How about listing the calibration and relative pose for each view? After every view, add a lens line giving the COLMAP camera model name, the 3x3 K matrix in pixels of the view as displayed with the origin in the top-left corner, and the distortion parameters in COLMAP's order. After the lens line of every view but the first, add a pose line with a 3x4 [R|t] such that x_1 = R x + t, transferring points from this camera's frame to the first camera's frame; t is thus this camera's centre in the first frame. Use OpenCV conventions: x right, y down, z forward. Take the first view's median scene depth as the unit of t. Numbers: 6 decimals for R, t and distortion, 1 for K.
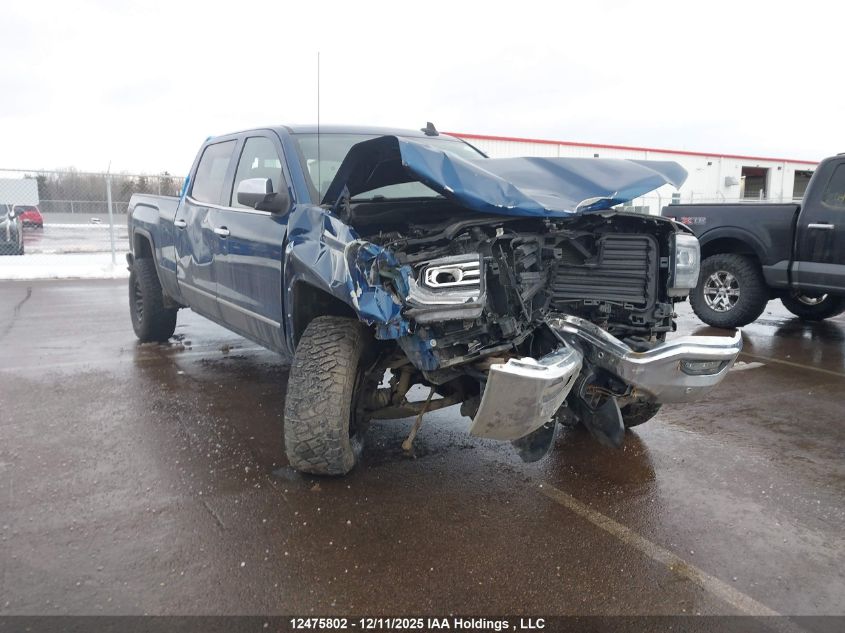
lens RADIAL K [[695.8, 0, 418.4], [0, 695.8, 316.3], [0, 0, 1]] dist [0.012348, -0.001525]
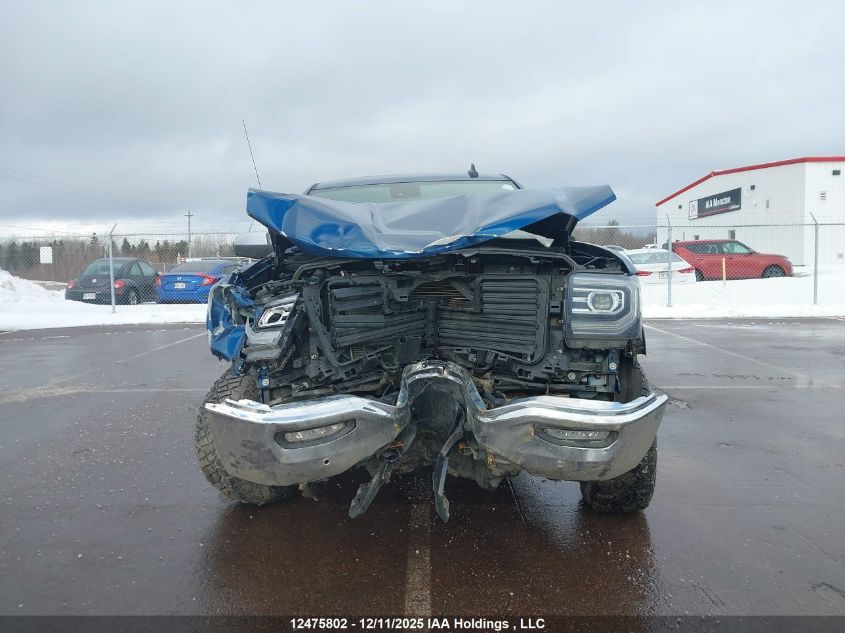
lens RADIAL K [[698.8, 0, 420.9], [0, 698.8, 300.1], [0, 0, 1]] dist [0.096975, -0.001017]
pose [[0.864090, 0.004994, -0.503312, 0.645130], [-0.049570, 0.995934, -0.075221, -0.013468], [0.500890, 0.089947, 0.860824, 0.182941]]
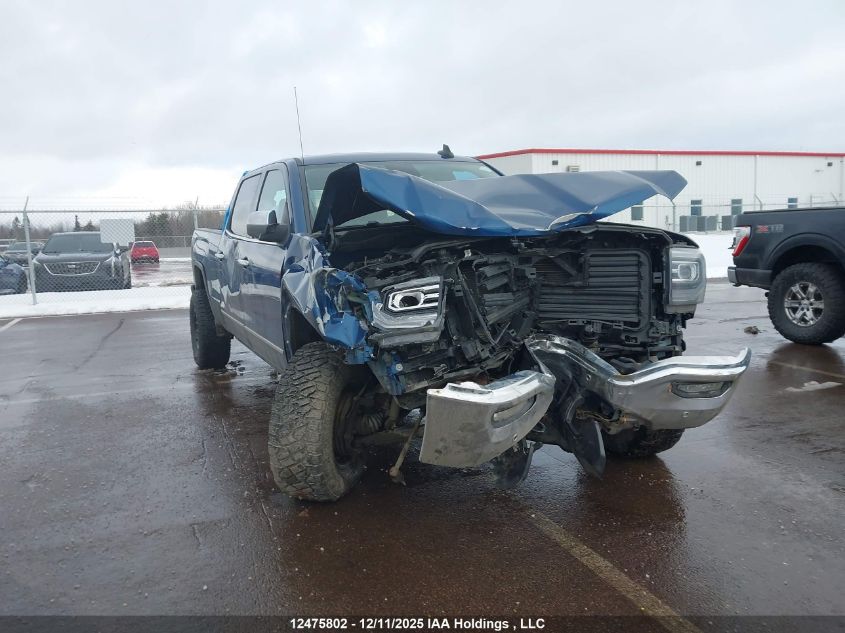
lens RADIAL K [[705.7, 0, 410.8], [0, 705.7, 301.7], [0, 0, 1]] dist [0.003933, -0.003212]
pose [[0.986480, -0.029771, -0.161158, 0.176774], [0.021410, 0.998345, -0.053374, -0.001151], [0.162480, 0.049202, 0.985484, 0.005866]]
